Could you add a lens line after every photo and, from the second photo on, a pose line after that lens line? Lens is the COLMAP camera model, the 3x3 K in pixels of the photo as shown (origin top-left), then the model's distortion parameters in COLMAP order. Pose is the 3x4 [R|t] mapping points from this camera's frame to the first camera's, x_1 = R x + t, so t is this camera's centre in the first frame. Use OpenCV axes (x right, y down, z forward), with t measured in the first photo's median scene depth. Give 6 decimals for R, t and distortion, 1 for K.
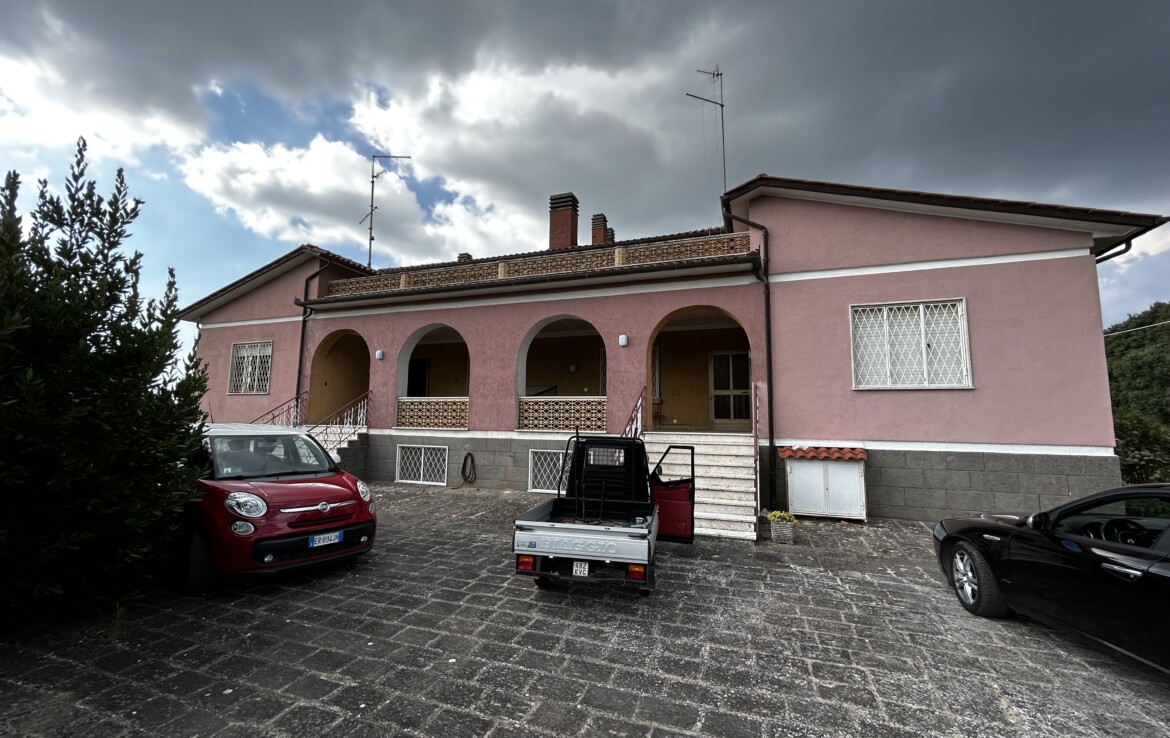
lens RADIAL K [[476.4, 0, 582.5], [0, 476.4, 370.9], [0, 0, 1]] dist [0.000494, 0.000270]
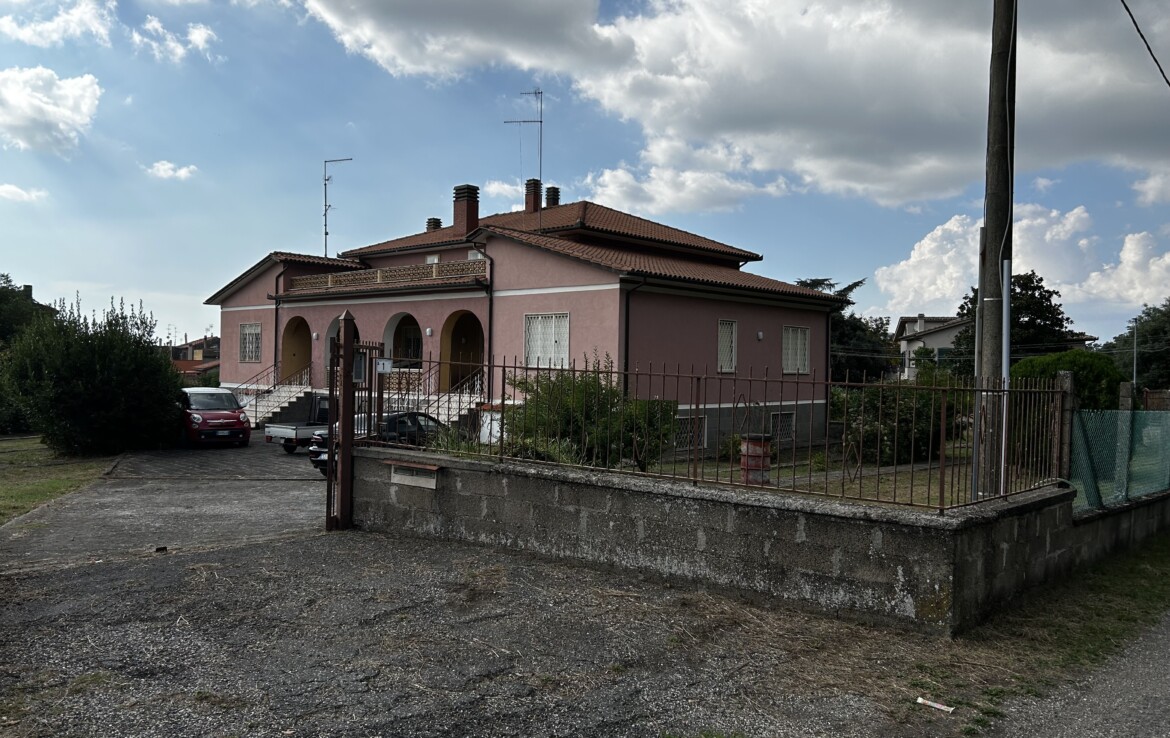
lens RADIAL K [[874.9, 0, 585.9], [0, 874.9, 371.0], [0, 0, 1]] dist [0.003660, 0.000127]
pose [[0.931504, 0.005414, -0.363692, 1.243620], [0.033928, 0.994237, 0.101699, -0.165447], [0.362146, -0.107072, 0.925951, -1.095256]]
